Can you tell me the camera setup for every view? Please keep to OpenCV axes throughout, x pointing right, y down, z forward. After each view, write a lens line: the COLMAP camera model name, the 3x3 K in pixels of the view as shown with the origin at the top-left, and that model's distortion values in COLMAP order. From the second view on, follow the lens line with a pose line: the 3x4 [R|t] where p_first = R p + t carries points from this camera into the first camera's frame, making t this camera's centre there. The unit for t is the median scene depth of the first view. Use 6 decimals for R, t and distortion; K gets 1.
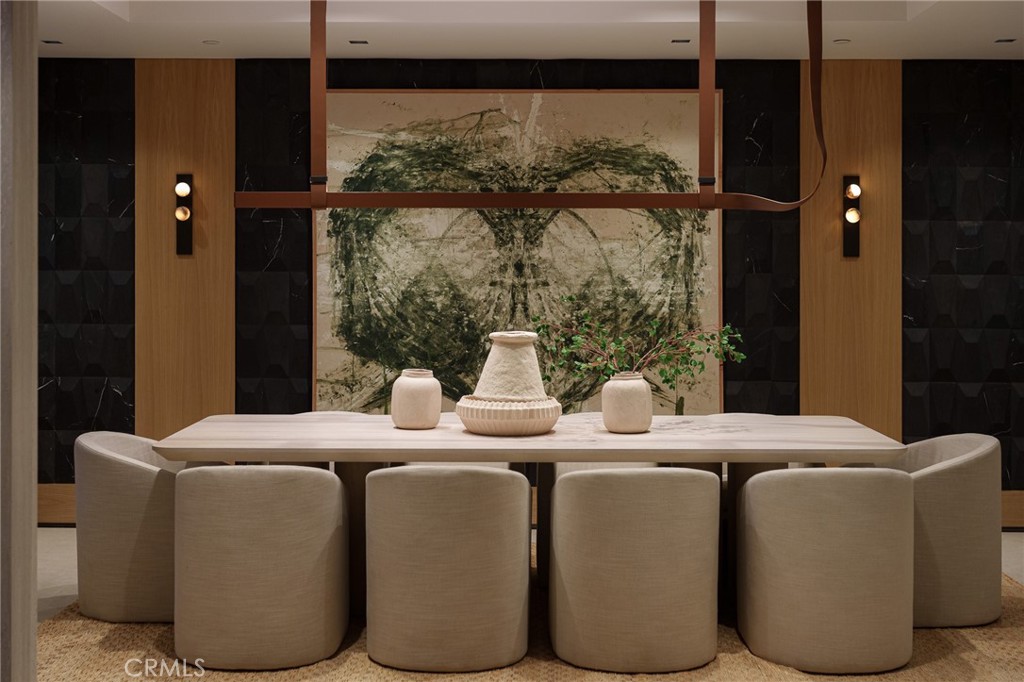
lens RADIAL K [[1447.1, 0, 511.8], [0, 1447.1, 276.3], [0, 0, 1]] dist [0.014548, -0.000629]
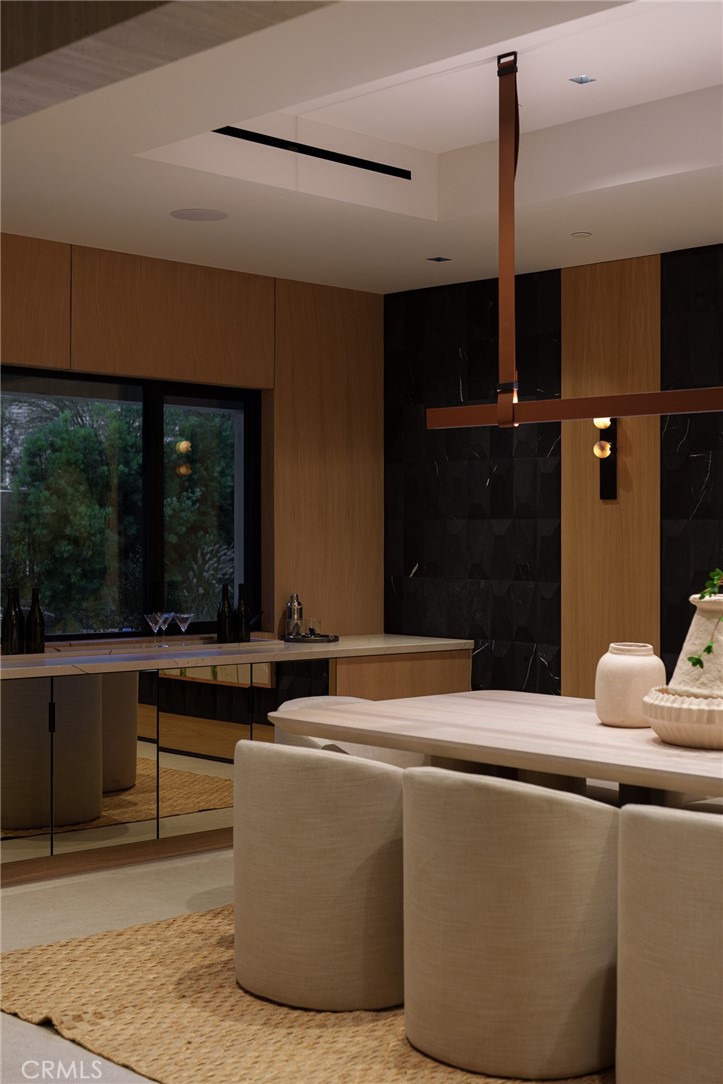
lens RADIAL K [[1533.3, 0, 361.5], [0, 1533.3, 542.0], [0, 0, 1]] dist [0.023853, -0.168250]
pose [[0.697353, 0.006263, -0.716701, 0.301275], [-0.013468, 0.999900, -0.004366, 0.014885], [0.716602, 0.012697, 0.697367, 0.292996]]
